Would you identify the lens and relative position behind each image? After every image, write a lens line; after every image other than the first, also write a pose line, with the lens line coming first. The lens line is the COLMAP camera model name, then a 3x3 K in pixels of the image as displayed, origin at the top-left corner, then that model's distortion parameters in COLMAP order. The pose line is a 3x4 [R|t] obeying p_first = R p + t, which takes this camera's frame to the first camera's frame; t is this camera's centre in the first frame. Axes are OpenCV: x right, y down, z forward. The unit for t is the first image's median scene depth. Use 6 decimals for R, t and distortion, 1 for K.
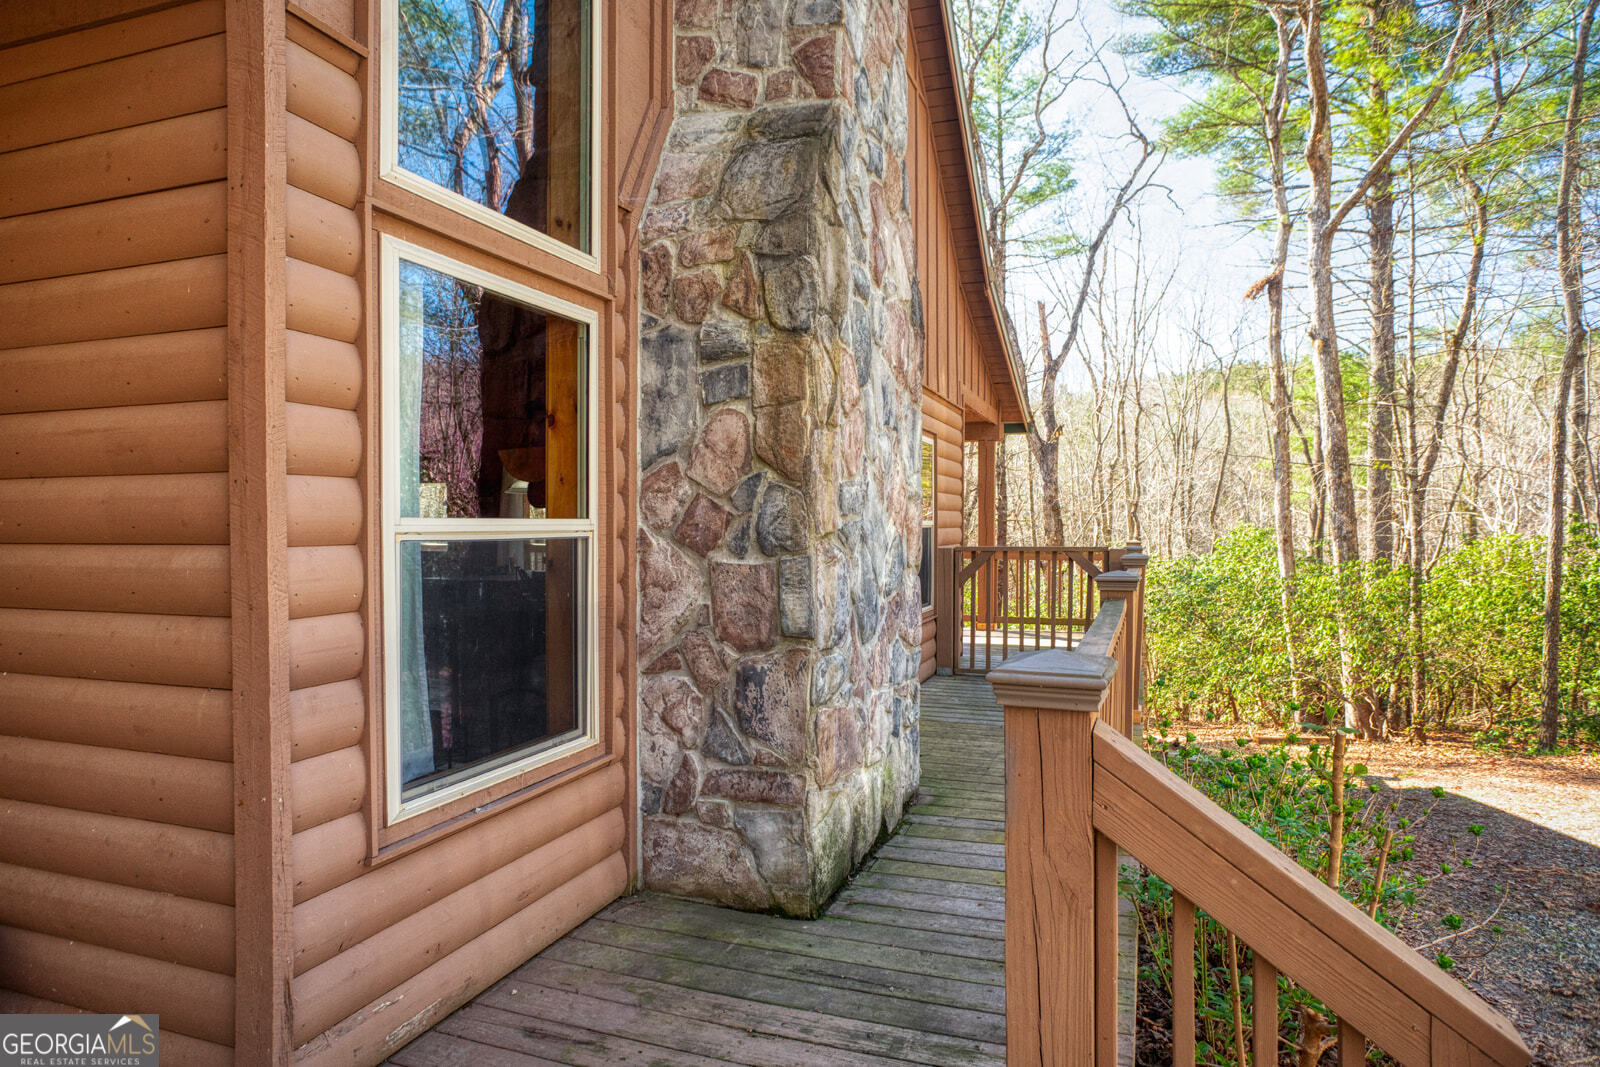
lens RADIAL K [[834.6, 0, 798.6], [0, 834.6, 521.4], [0, 0, 1]] dist [-0.026424, 0.005853]
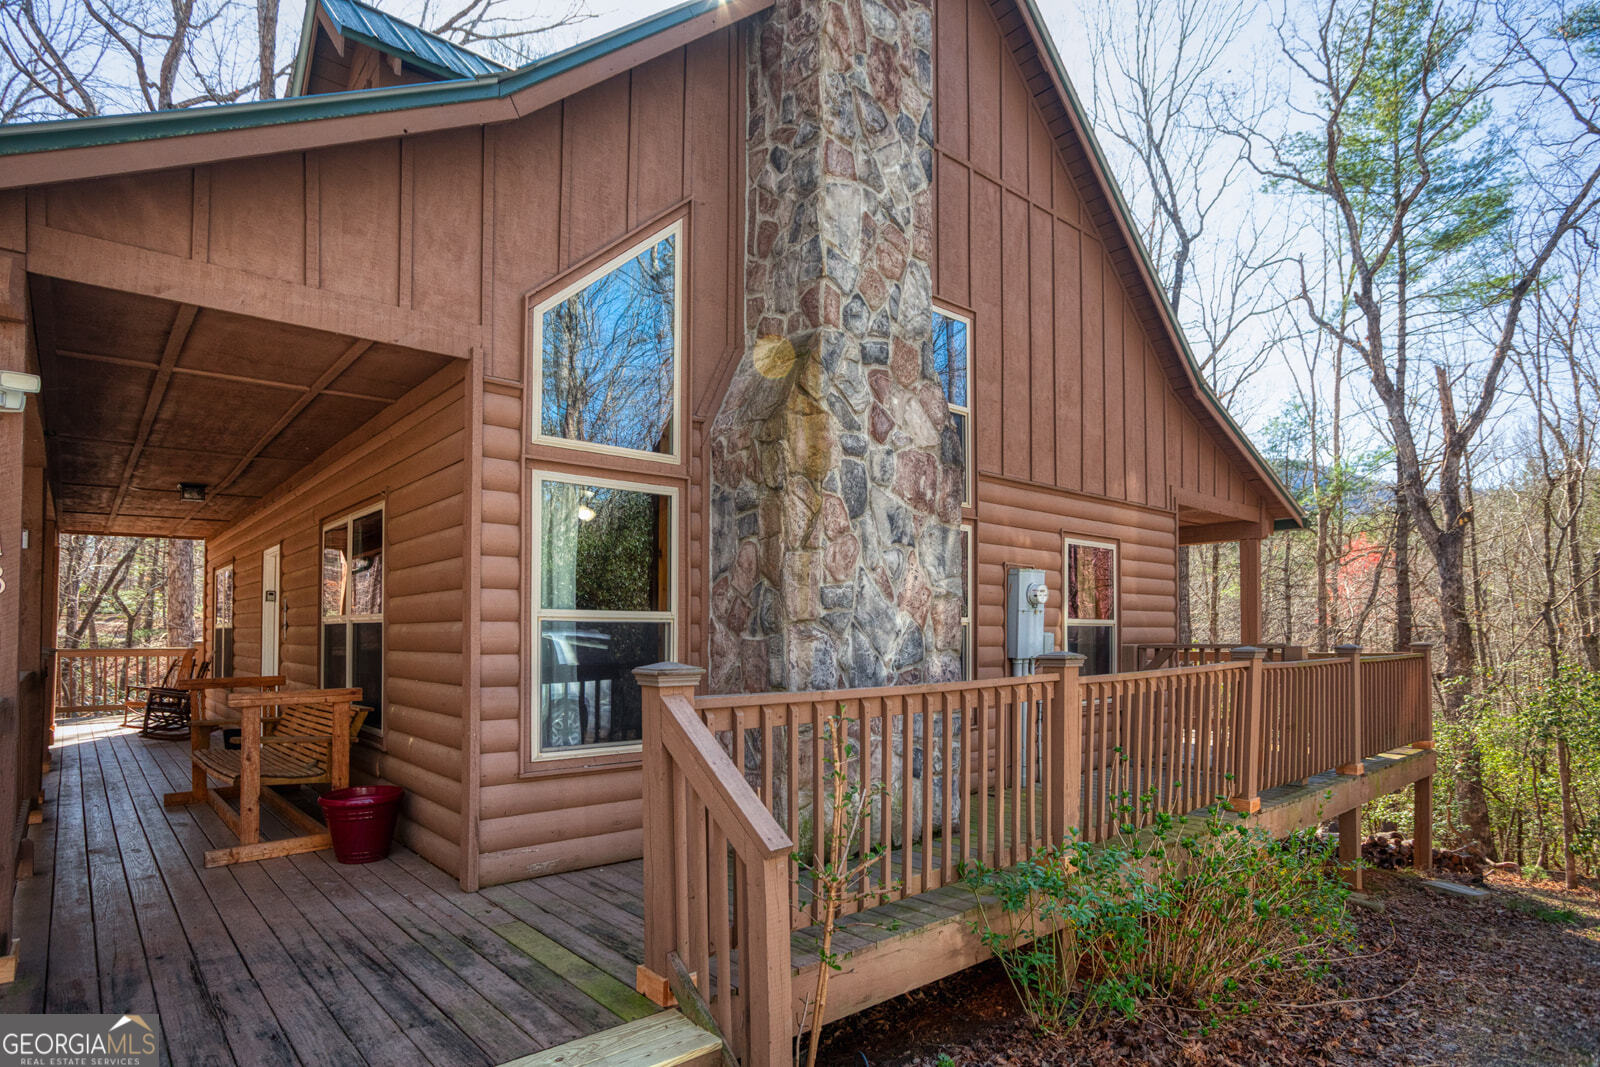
lens RADIAL K [[888.2, 0, 812.5], [0, 888.2, 613.8], [0, 0, 1]] dist [-0.049252, 0.034281]
pose [[0.852329, -0.010083, -0.522908, 1.182088], [-0.003806, 0.999668, -0.025481, 0.058728], [0.522992, 0.023708, 0.852008, -0.472215]]
